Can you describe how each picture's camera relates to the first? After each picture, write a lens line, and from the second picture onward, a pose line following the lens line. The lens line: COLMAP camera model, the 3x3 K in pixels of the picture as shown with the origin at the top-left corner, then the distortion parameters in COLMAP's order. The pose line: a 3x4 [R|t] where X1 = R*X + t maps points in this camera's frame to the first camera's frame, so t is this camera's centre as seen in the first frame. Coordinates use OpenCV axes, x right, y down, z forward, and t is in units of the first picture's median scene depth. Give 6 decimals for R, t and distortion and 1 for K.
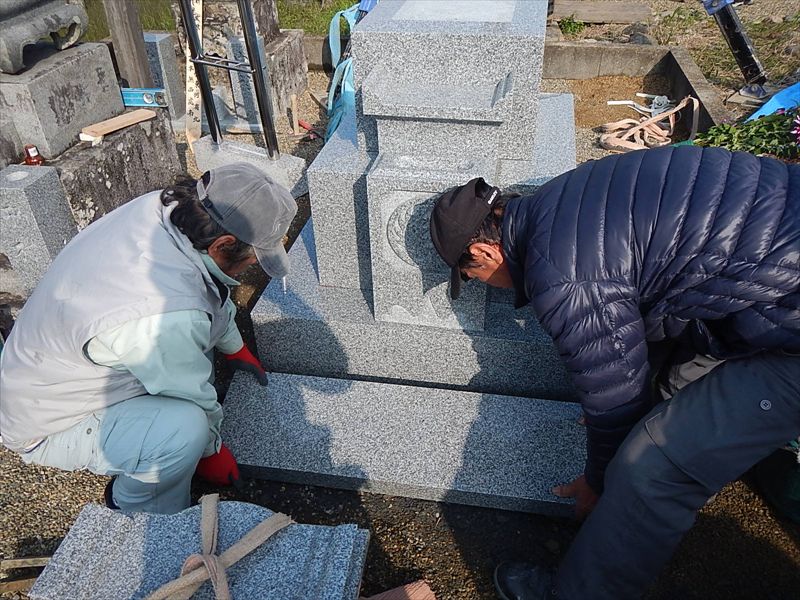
lens RADIAL K [[690.2, 0, 400.0], [0, 690.2, 300.0], [0, 0, 1]] dist [0.000695, -0.003732]
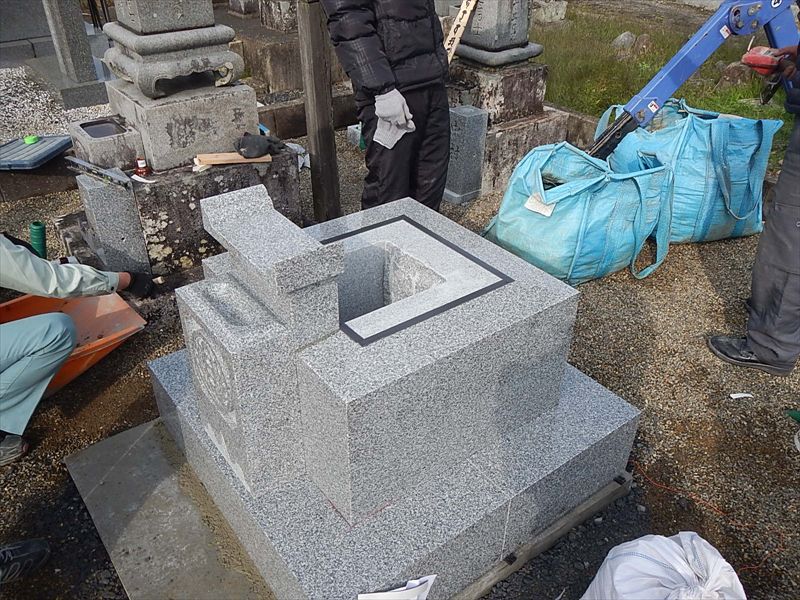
lens RADIAL K [[690.2, 0, 400.0], [0, 690.2, 300.0], [0, 0, 1]] dist [0.000695, -0.003732]
pose [[0.735975, 0.386101, -0.556118, 0.538007], [-0.407776, 0.908525, 0.091114, -0.276422], [0.540426, 0.159714, 0.826094, 0.271837]]
